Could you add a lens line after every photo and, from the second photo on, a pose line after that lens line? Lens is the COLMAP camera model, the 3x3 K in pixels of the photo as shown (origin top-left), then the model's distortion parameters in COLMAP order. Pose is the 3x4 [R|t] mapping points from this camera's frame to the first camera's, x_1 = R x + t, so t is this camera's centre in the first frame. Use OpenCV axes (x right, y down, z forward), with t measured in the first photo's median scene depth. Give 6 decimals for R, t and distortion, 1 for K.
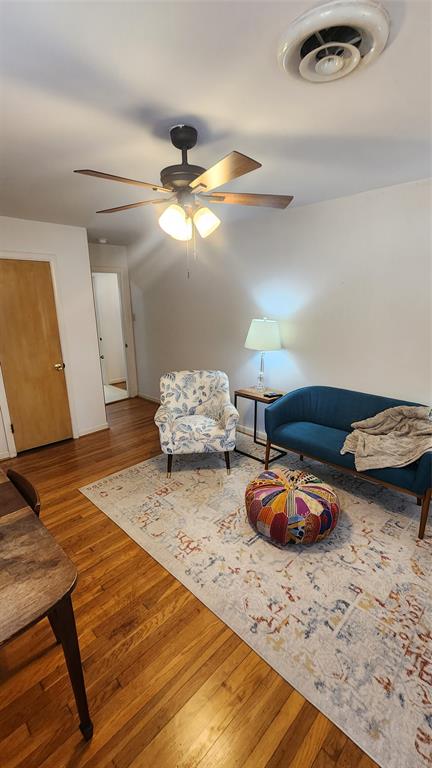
lens RADIAL K [[331.8, 0, 216.0], [0, 331.8, 384.0], [0, 0, 1]] dist [-0.001277, 0.001119]
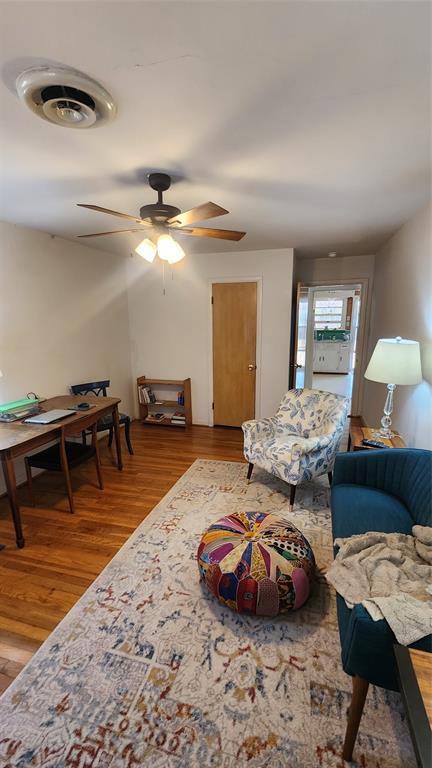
lens RADIAL K [[331.8, 0, 216.0], [0, 331.8, 384.0], [0, 0, 1]] dist [-0.001277, 0.001119]
pose [[0.487334, 0.182707, -0.853888, 1.031494], [-0.211224, 0.973491, 0.087748, -0.144893], [0.847284, 0.137598, 0.513007, 0.558796]]
